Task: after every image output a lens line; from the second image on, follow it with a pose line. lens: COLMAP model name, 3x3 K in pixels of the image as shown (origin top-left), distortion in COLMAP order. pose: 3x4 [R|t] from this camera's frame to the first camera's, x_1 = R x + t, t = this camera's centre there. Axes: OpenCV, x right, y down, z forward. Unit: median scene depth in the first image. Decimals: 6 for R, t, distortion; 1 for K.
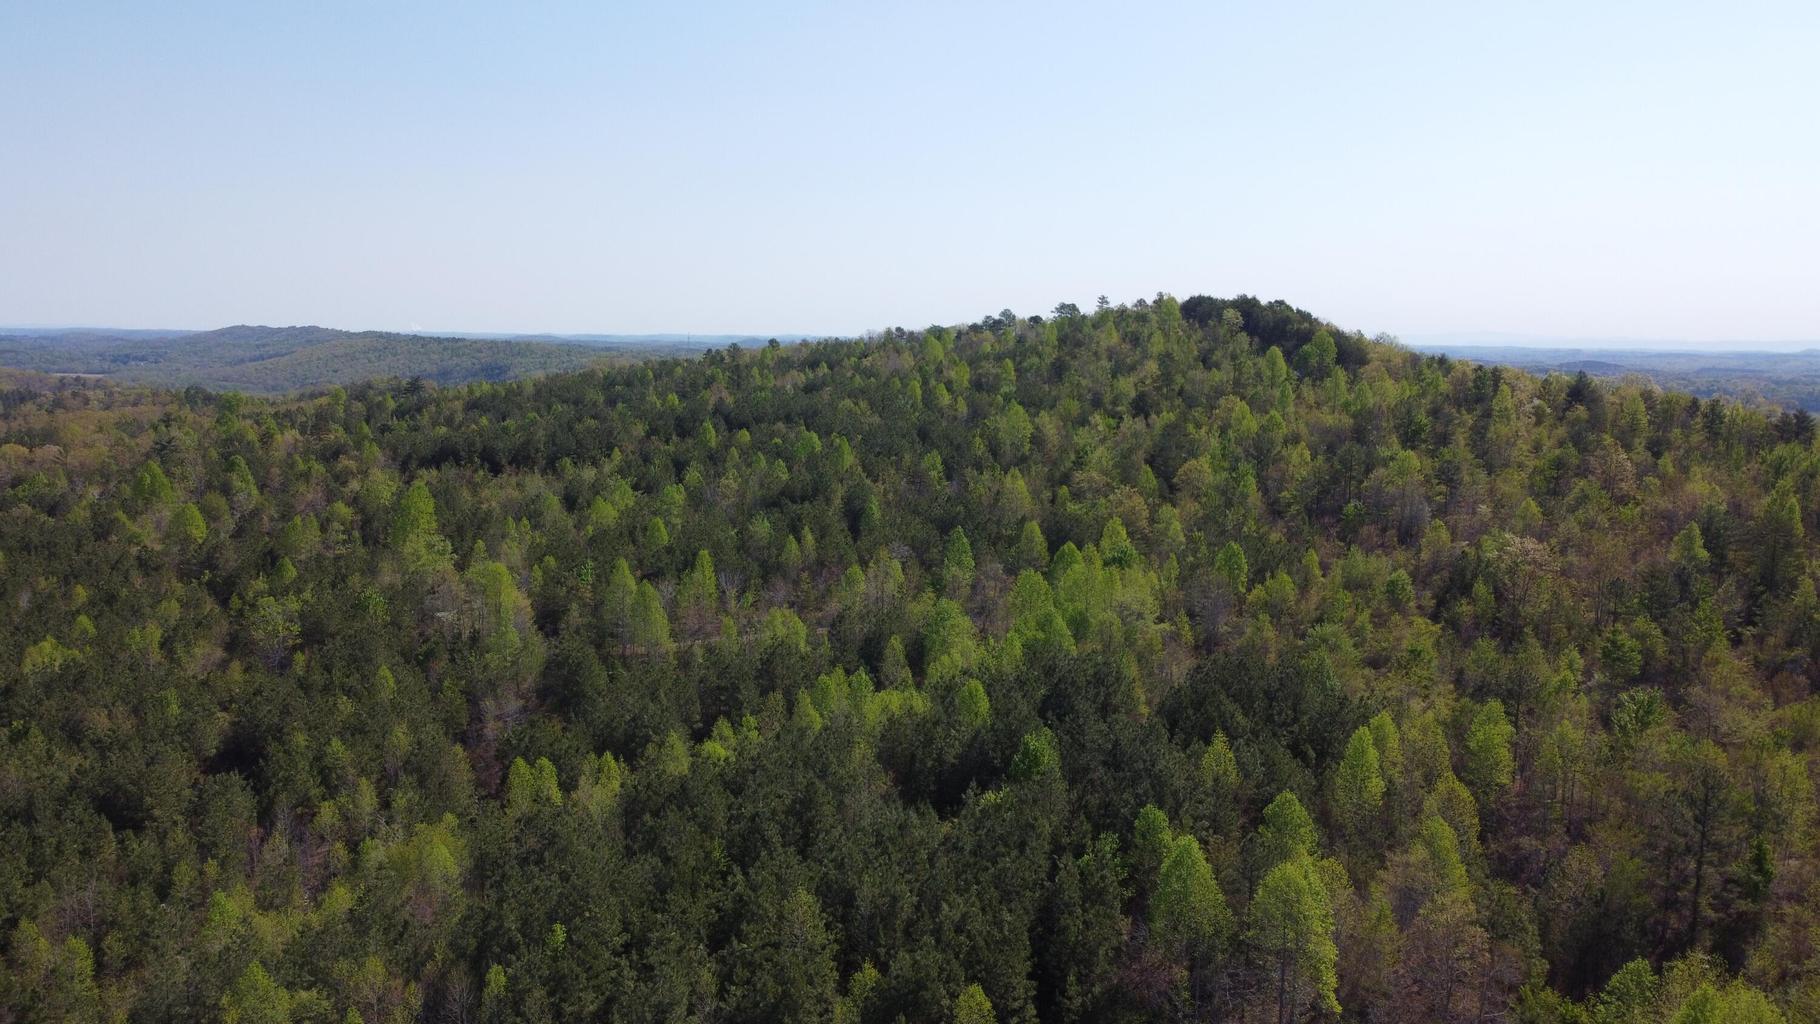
lens RADIAL K [[1377.1, 0, 911.2], [0, 1377.1, 511.7], [0, 0, 1]] dist [0.005871, -0.009855]
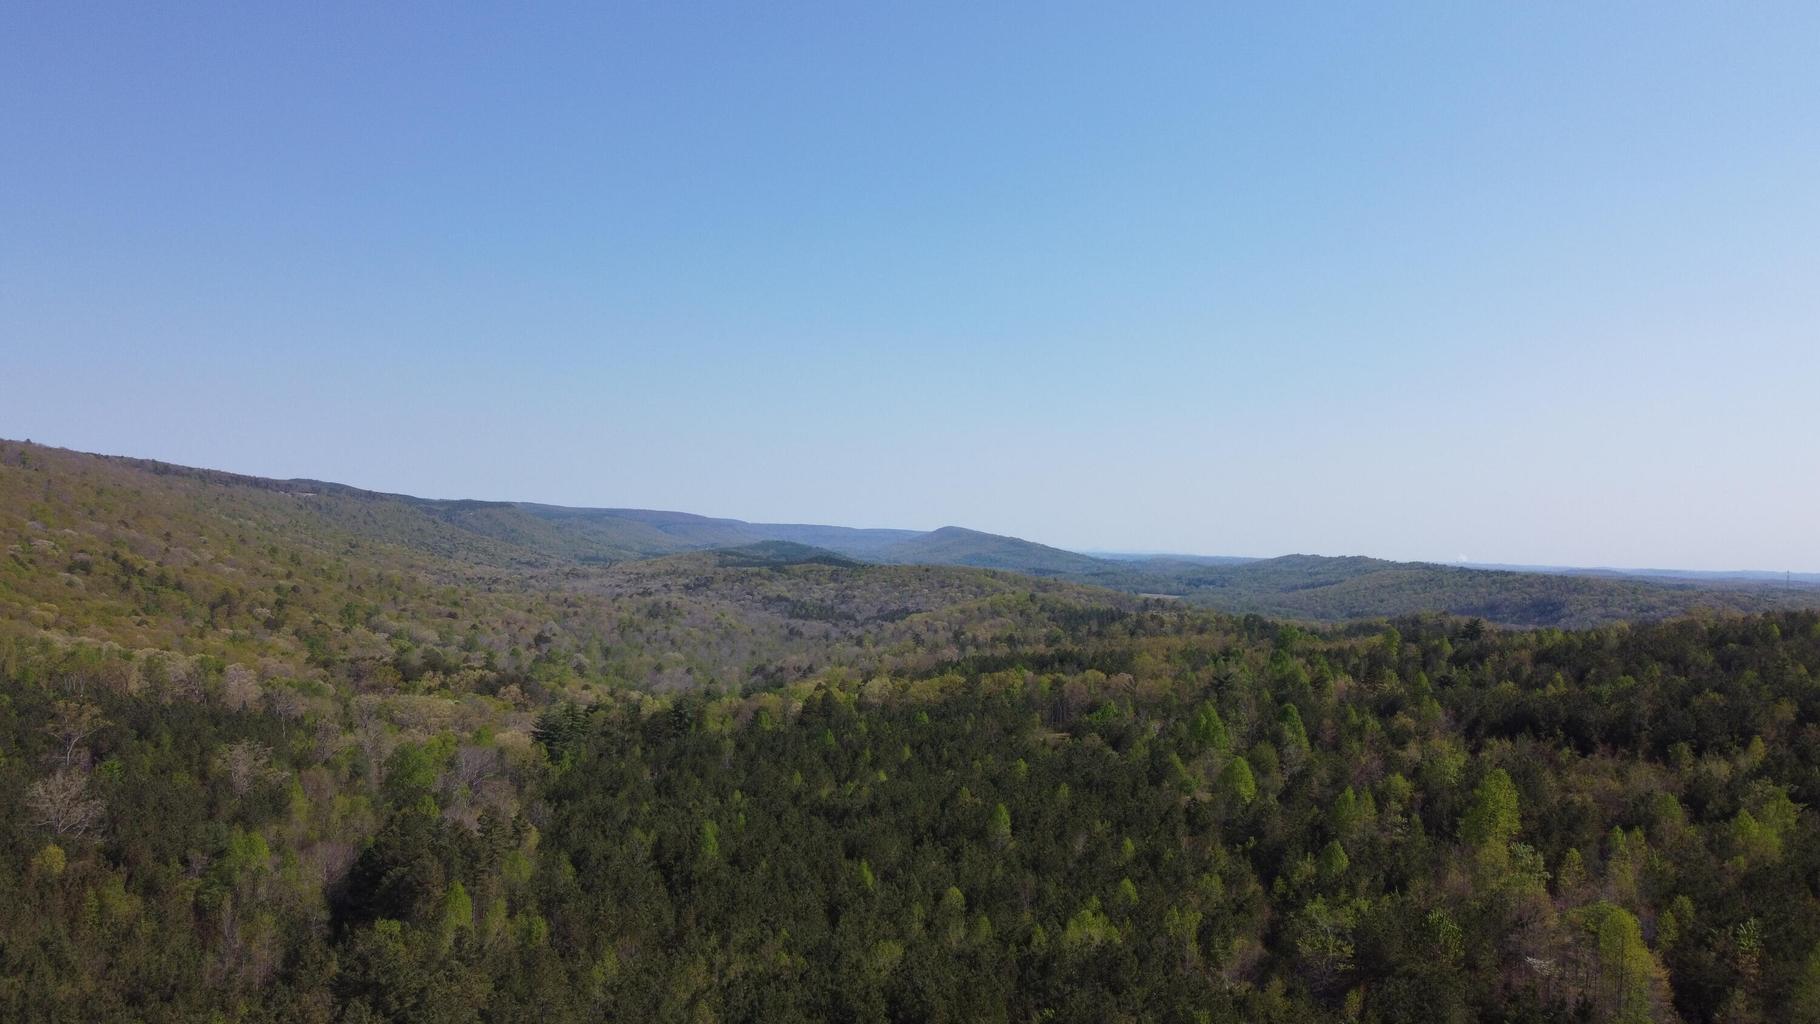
lens RADIAL K [[1377.1, 0, 908.8], [0, 1377.1, 513.6], [0, 0, 1]] dist [0.005871, -0.009855]
pose [[0.749724, -0.004160, -0.661737, -0.072931], [-0.104604, 0.986663, -0.124715, -0.028209], [0.653431, 0.162722, 0.739290, 0.135008]]
